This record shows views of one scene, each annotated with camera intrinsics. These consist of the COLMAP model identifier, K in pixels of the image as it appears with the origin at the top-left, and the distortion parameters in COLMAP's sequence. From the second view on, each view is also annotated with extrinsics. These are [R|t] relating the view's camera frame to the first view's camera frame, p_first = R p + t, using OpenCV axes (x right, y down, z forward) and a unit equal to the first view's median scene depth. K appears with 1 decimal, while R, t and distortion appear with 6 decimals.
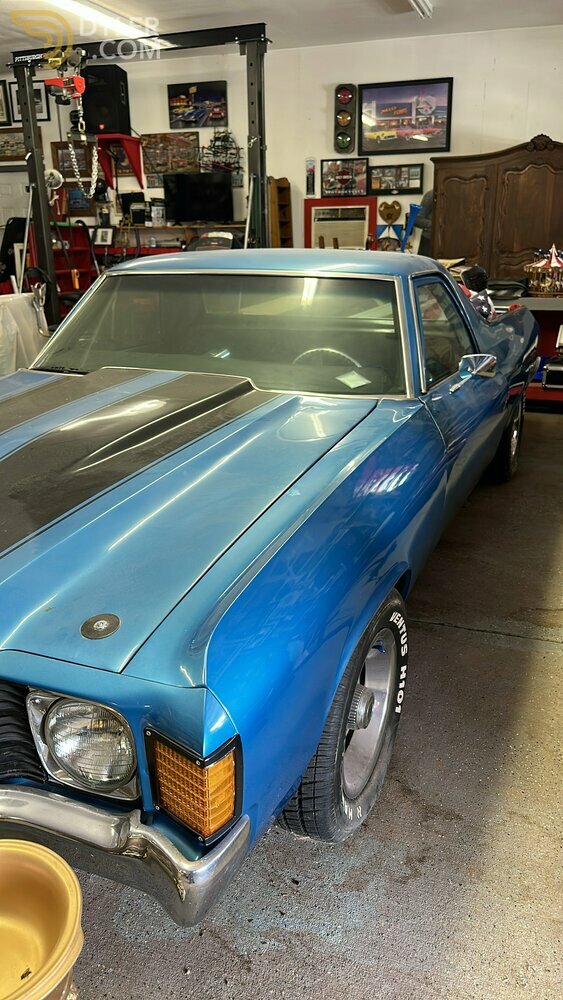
lens RADIAL K [[781.0, 0, 281.0], [0, 781.0, 497.3], [0, 0, 1]] dist [-0.034607, -0.000282]
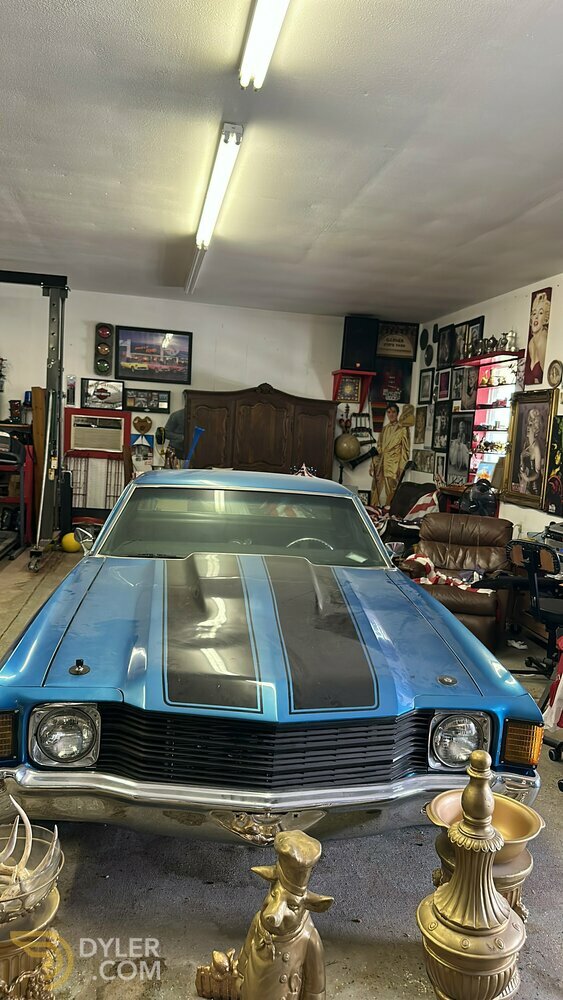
lens RADIAL K [[781.0, 0, 283.2], [0, 781.0, 502.4], [0, 0, 1]] dist [-0.034607, -0.000282]
pose [[0.844870, 0.019003, 0.534634, -0.338770], [0.096773, 0.977453, -0.187671, 0.011223], [-0.526146, 0.210295, 0.823982, -0.125319]]
